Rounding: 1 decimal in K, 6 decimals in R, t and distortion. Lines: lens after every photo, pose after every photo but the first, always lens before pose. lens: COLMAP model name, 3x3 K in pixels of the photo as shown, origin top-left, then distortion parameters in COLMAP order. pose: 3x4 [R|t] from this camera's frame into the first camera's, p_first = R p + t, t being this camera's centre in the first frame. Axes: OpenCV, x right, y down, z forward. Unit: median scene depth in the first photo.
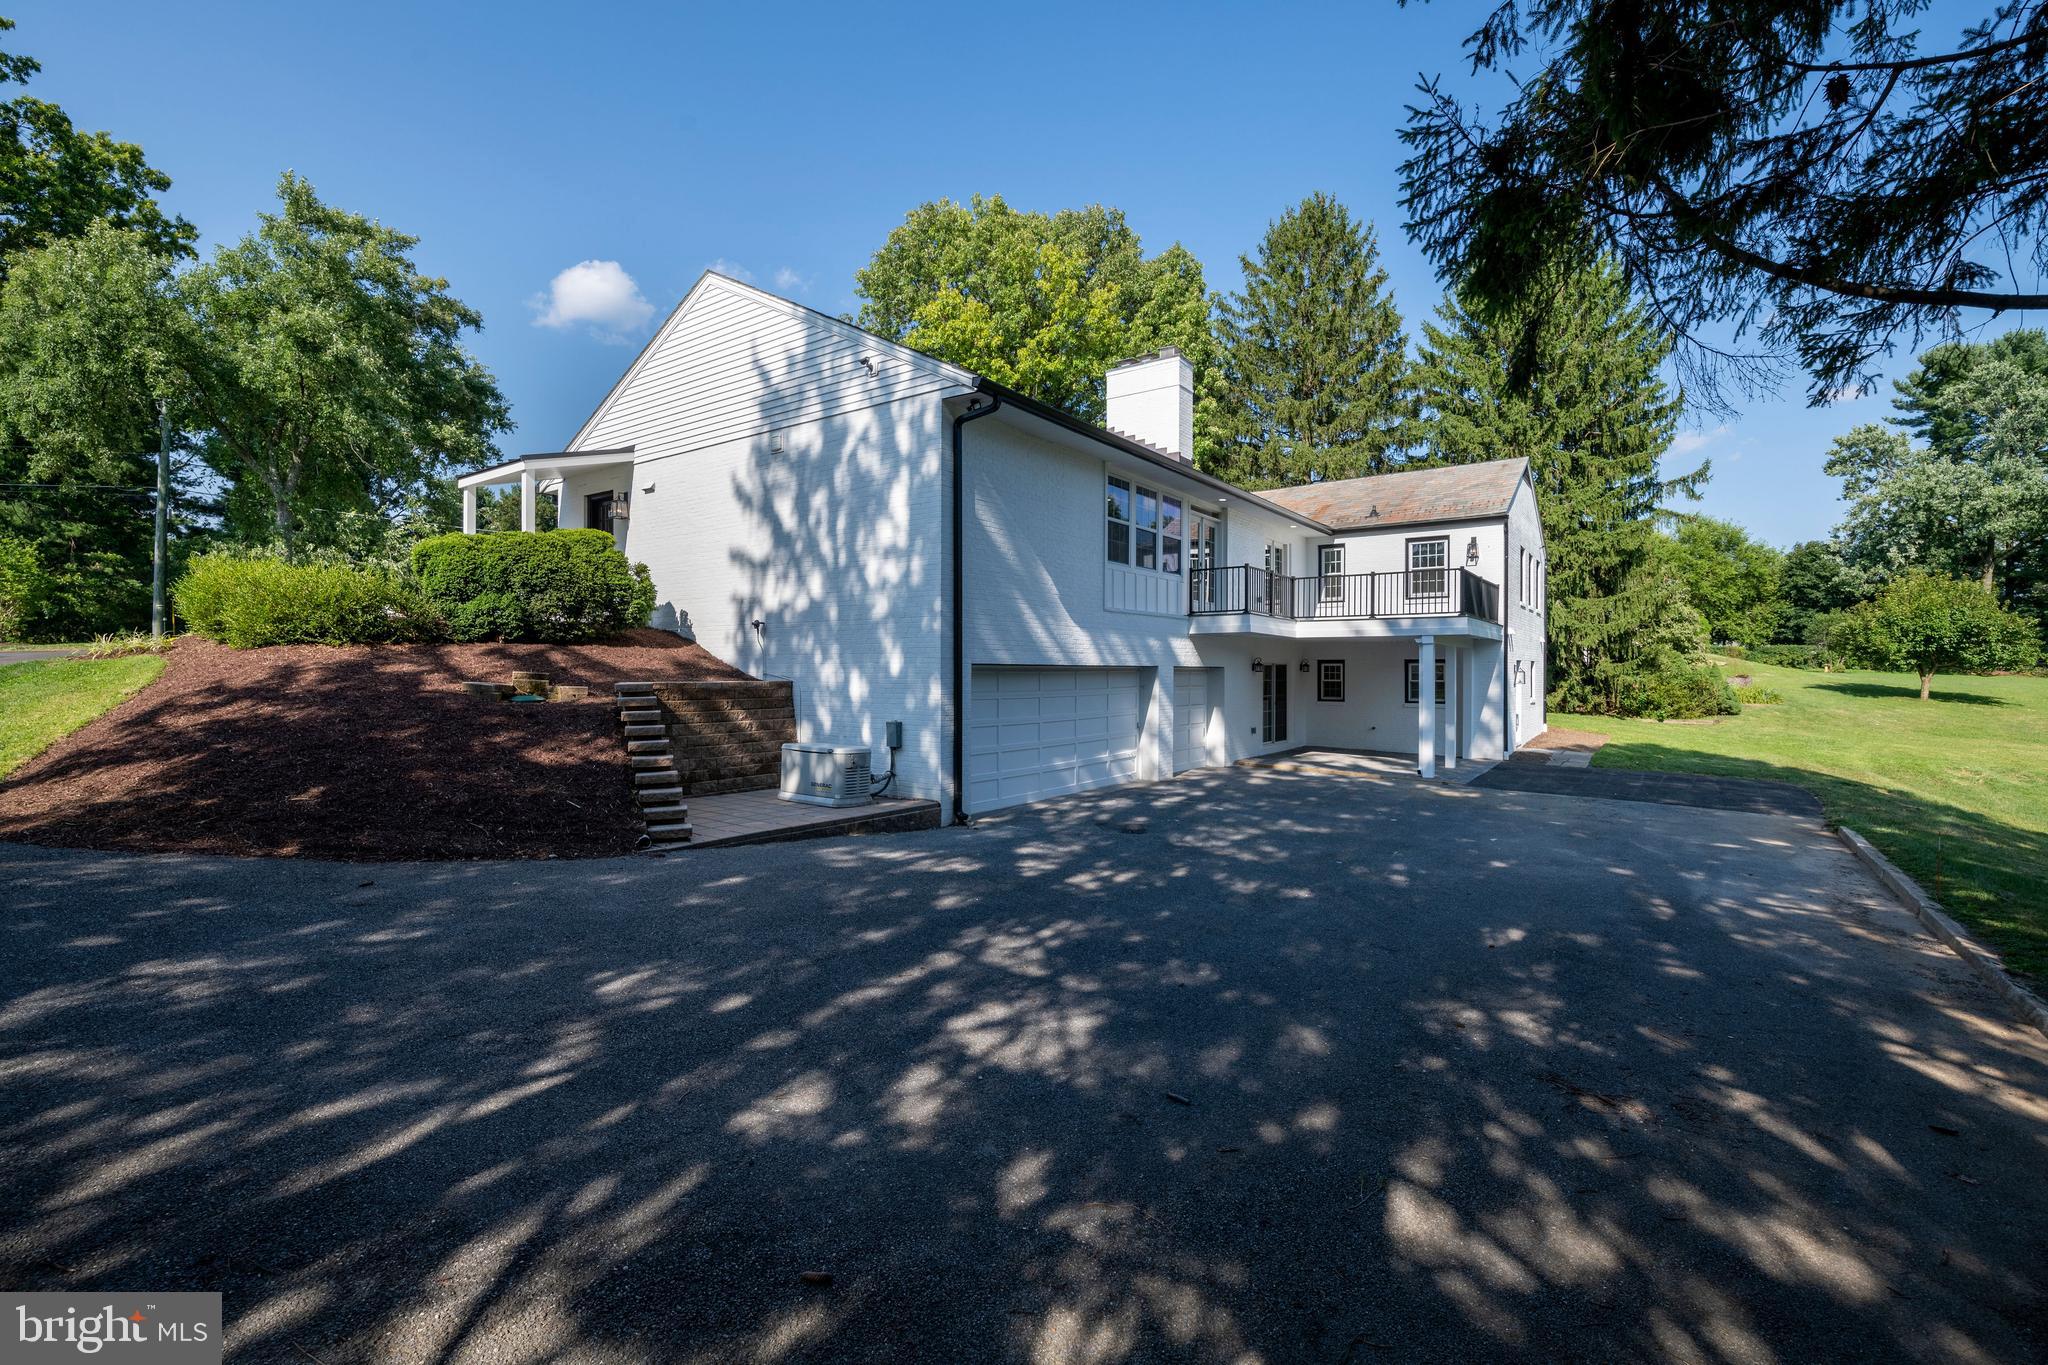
lens RADIAL K [[885.1, 0, 1020.8], [0, 885.1, 679.7], [0, 0, 1]] dist [0.011472, -0.013559]
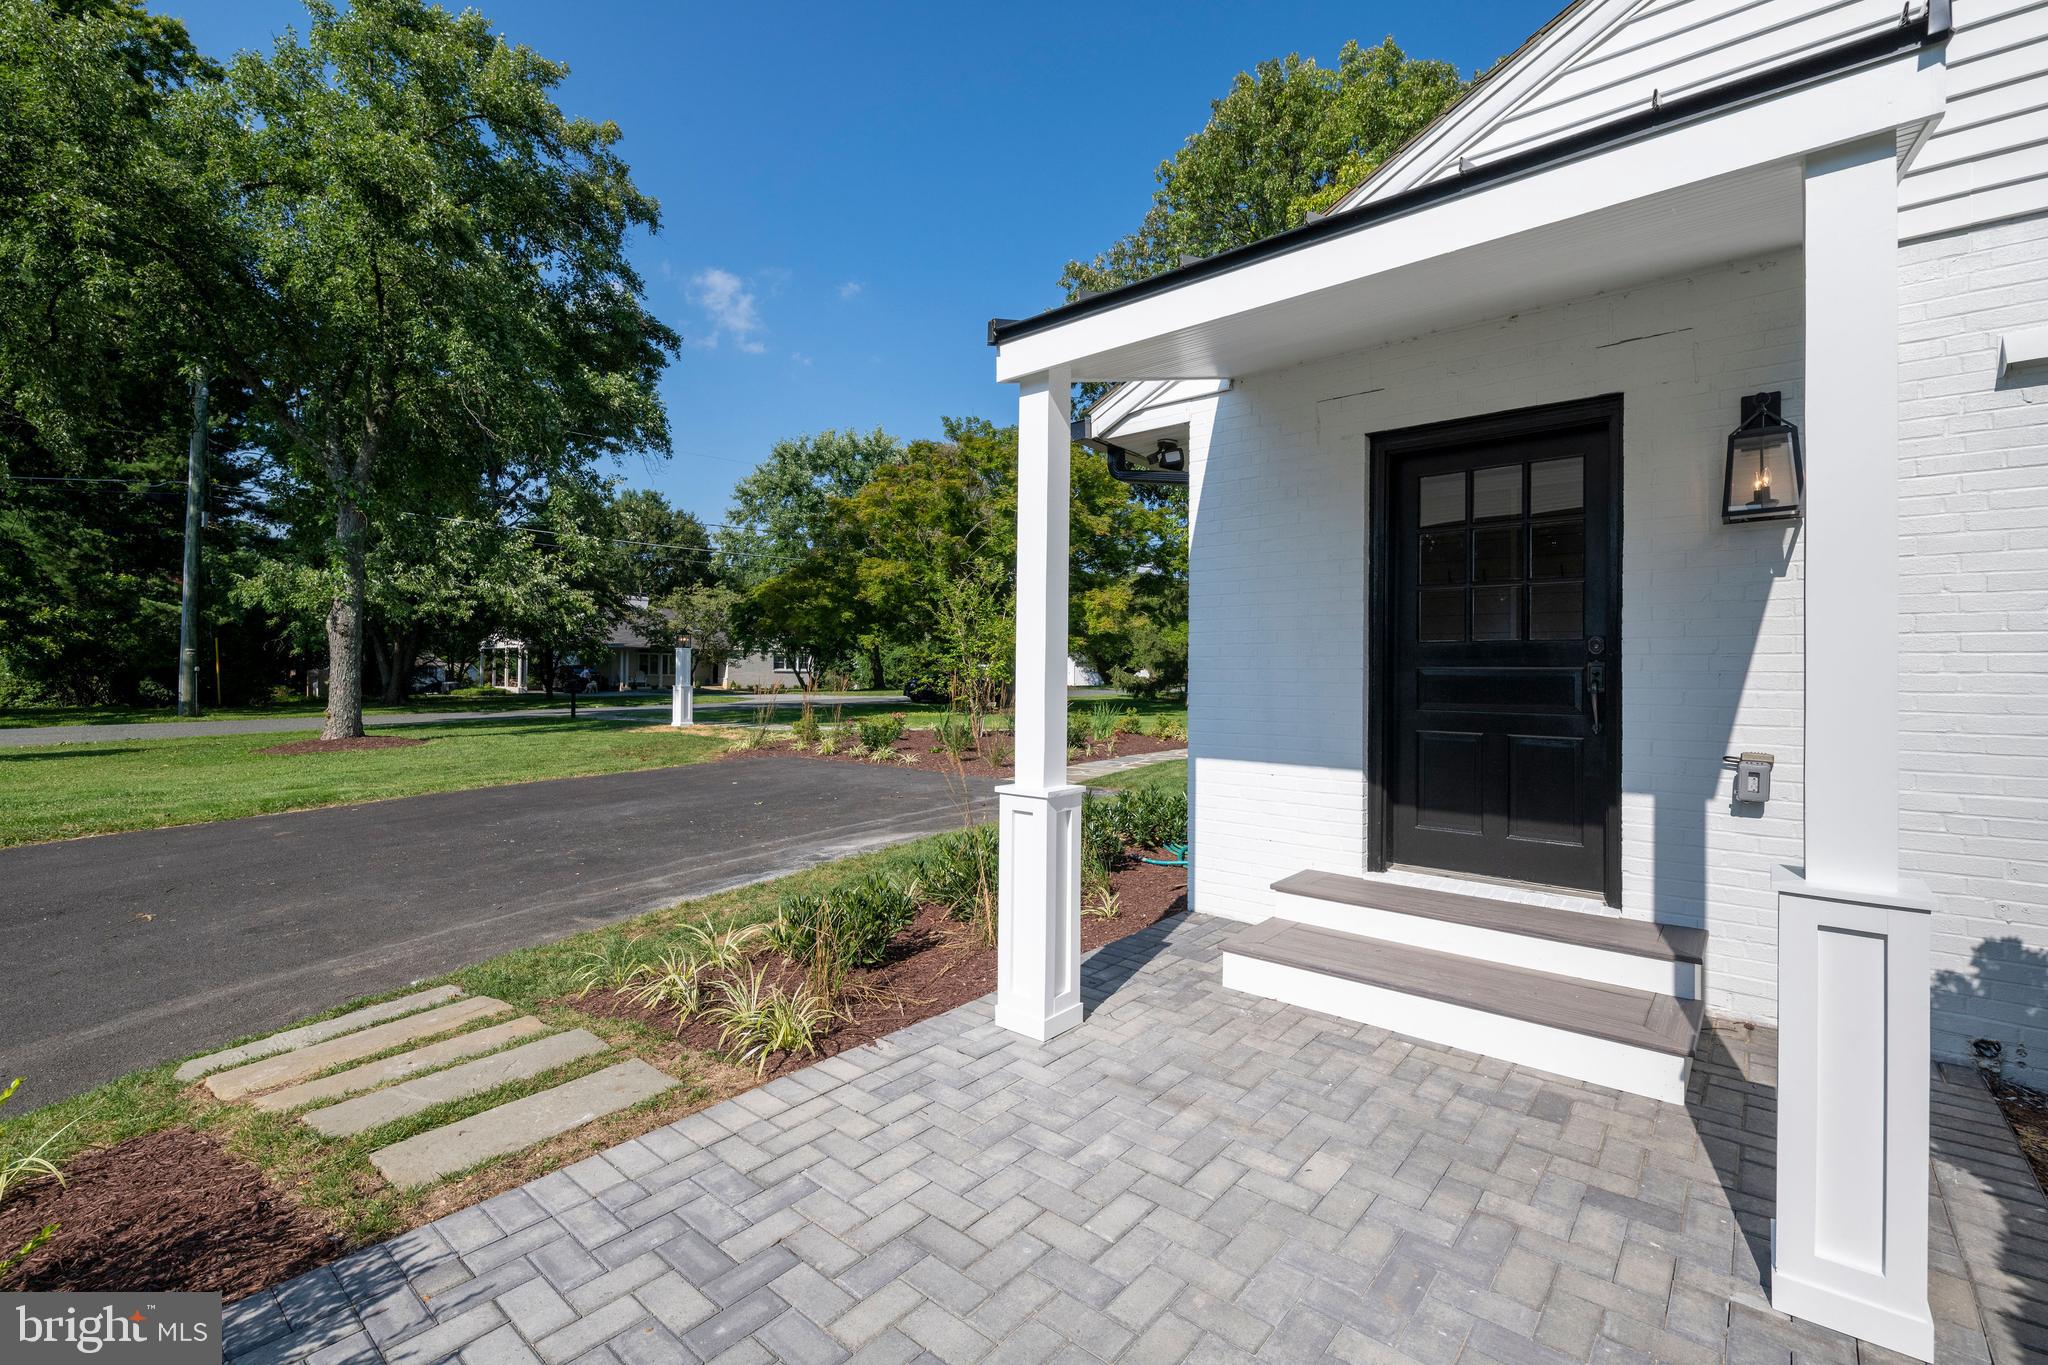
lens RADIAL K [[883.6, 0, 1032.6], [0, 883.6, 677.4], [0, 0, 1]] dist [0.001780, -0.000480]
pose [[0.997804, 0.006829, -0.065875, -0.331250], [-0.007309, 0.999948, -0.007046, -0.079920], [0.065824, 0.007512, 0.997803, 0.433662]]
